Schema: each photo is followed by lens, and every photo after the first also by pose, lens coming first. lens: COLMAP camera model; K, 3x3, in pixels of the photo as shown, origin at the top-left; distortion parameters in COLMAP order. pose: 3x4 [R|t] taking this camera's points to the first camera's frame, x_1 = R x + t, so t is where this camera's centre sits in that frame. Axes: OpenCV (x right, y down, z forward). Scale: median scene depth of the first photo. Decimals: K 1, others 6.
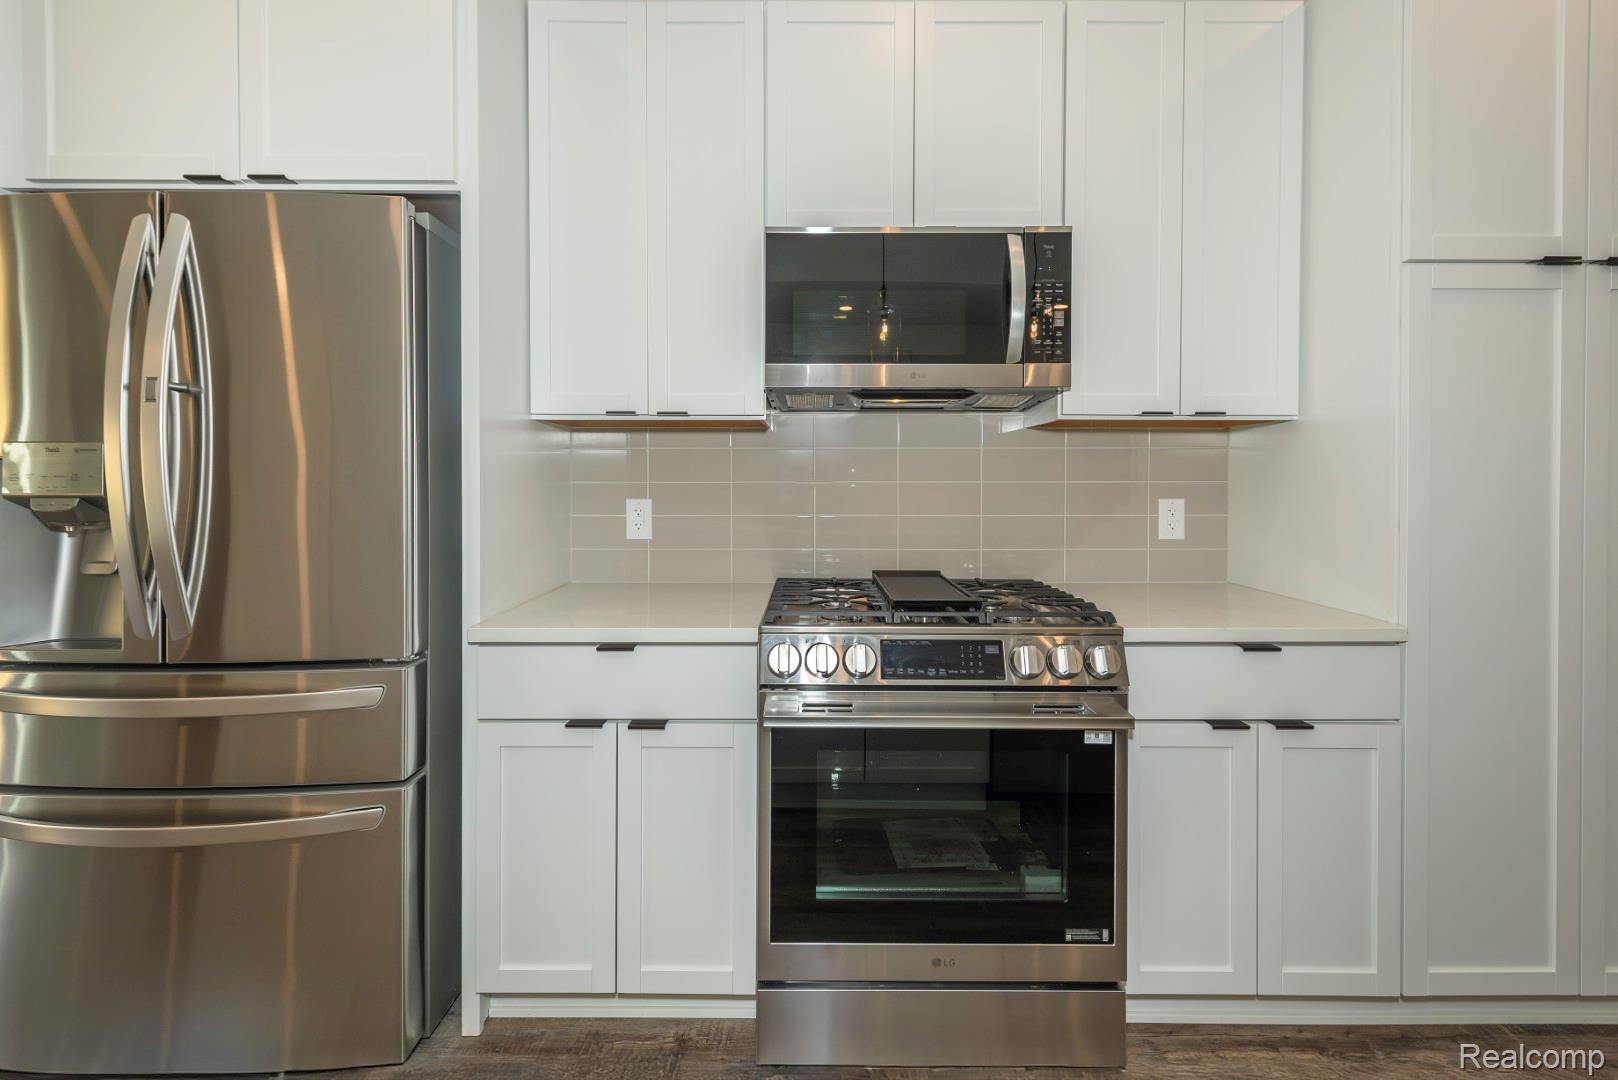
lens RADIAL K [[684.8, 0, 812.9], [0, 684.8, 482.4], [0, 0, 1]] dist [0.000300, -0.000019]
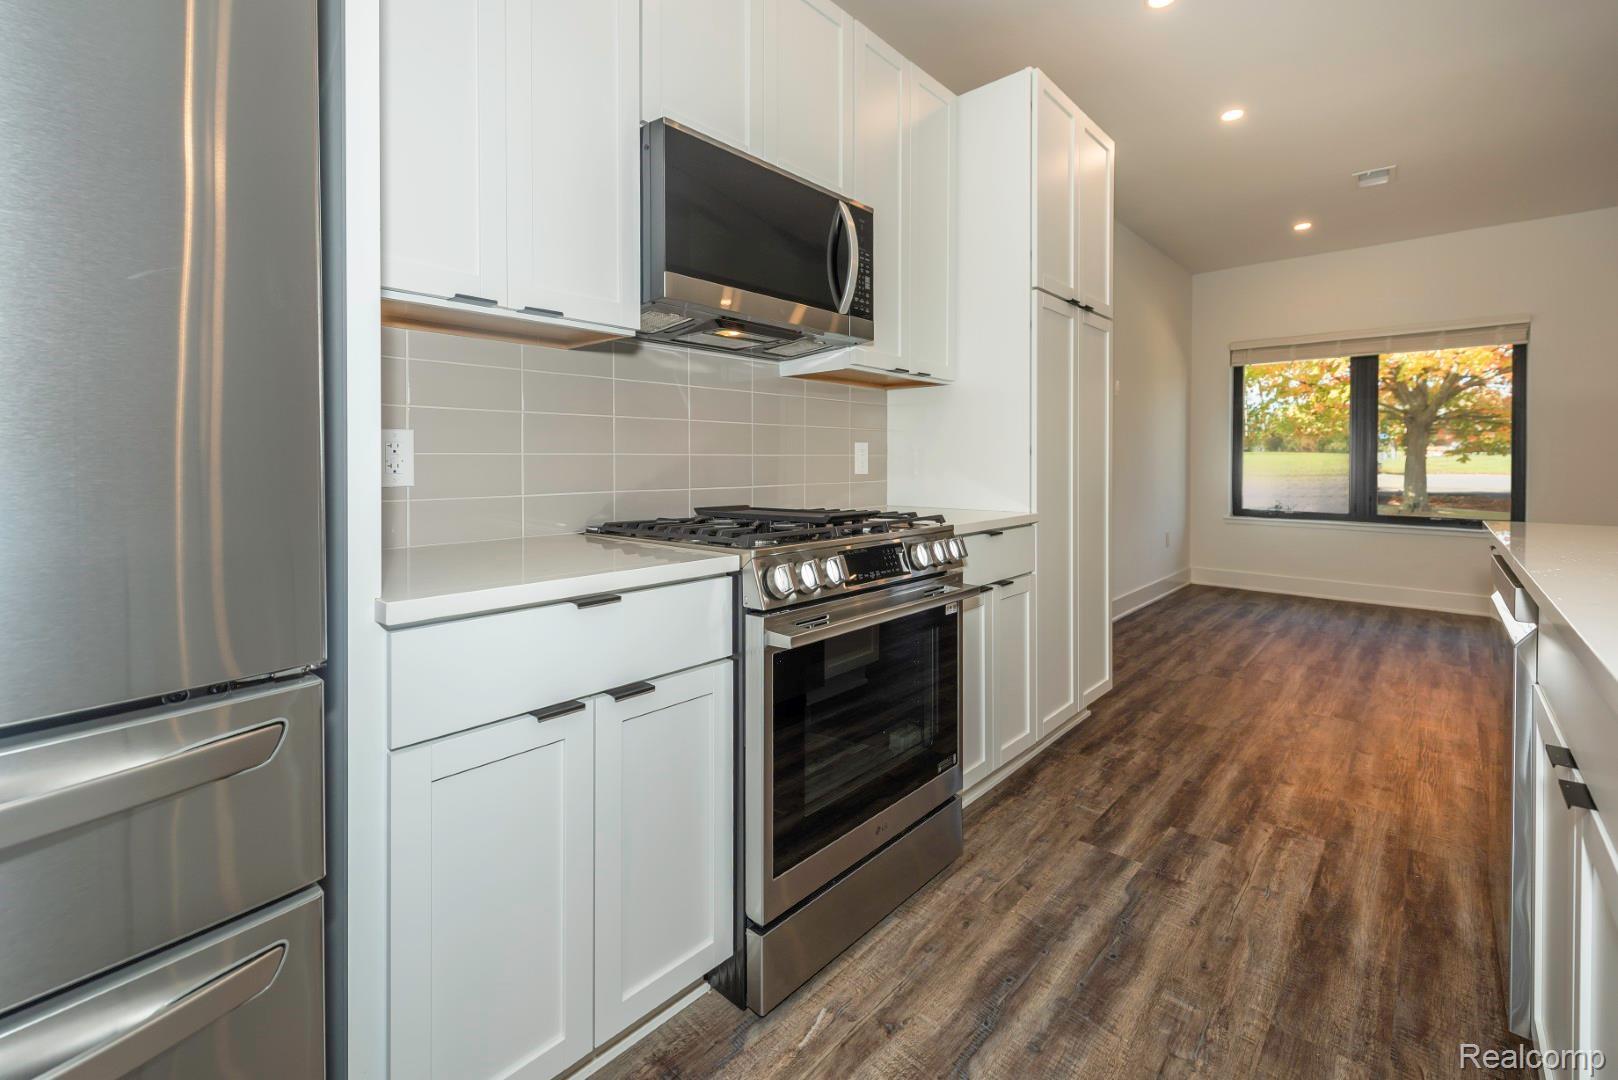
lens RADIAL K [[715.5, 0, 808.3], [0, 715.5, 464.6], [0, 0, 1]] dist [0.000963, -0.000086]
pose [[0.657841, -0.005242, 0.753138, -0.718628], [0.007586, 0.999971, 0.000333, 0.086337], [-0.753118, 0.005495, 0.657862, 0.278846]]
